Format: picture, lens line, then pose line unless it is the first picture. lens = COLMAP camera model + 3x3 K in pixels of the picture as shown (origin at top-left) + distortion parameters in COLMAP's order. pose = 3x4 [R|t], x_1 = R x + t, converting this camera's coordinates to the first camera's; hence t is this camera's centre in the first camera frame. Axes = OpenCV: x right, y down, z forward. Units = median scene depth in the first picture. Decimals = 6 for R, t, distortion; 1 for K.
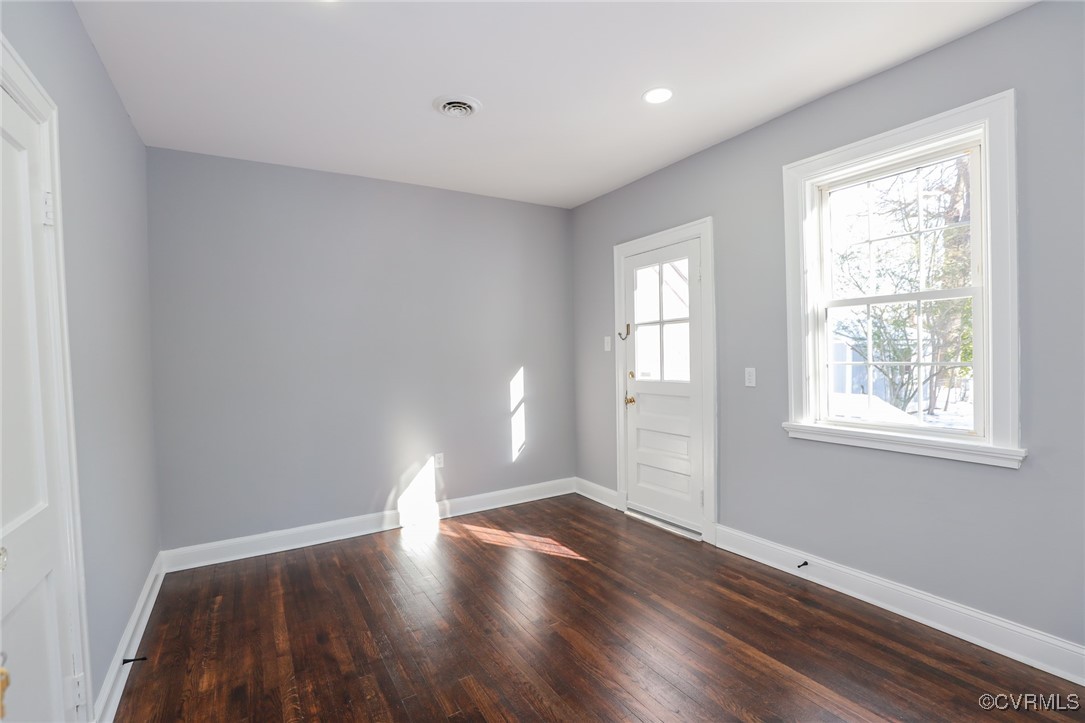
lens RADIAL K [[508.8, 0, 547.5], [0, 508.8, 364.3], [0, 0, 1]] dist [-0.027893, 0.002076]
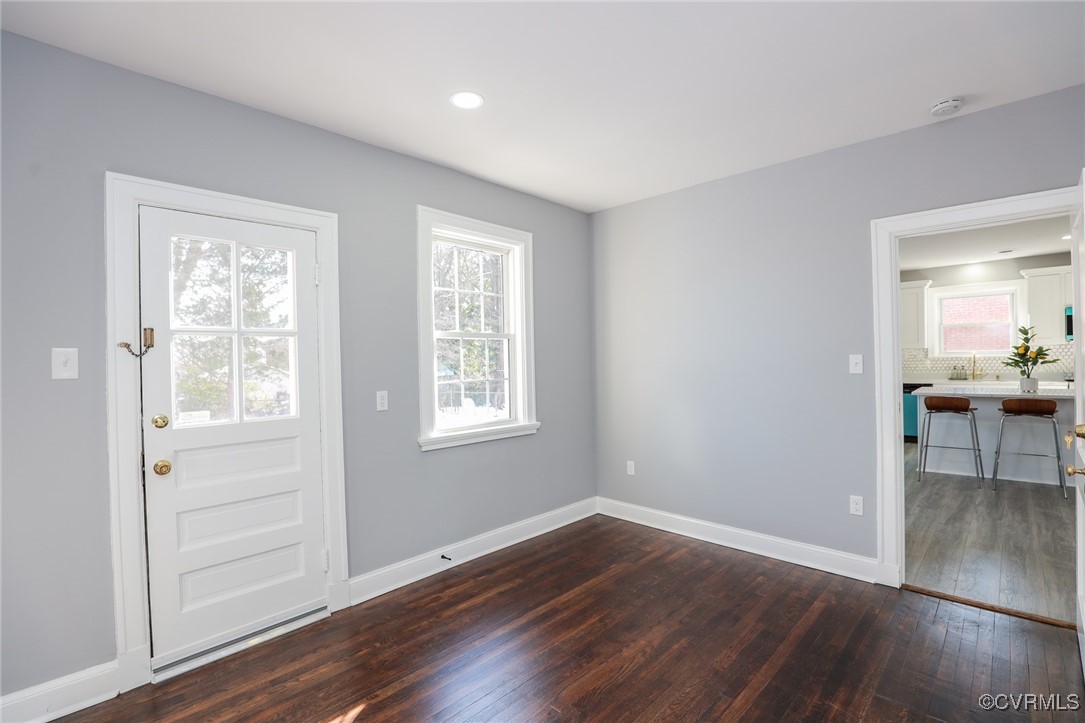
lens RADIAL K [[508.8, 0, 547.5], [0, 508.8, 364.3], [0, 0, 1]] dist [-0.027893, 0.002076]
pose [[-0.267351, 0.023030, 0.963324, -0.640395], [0.046874, 0.998842, -0.010870, -0.019769], [-0.962458, 0.042249, -0.268121, 1.004150]]
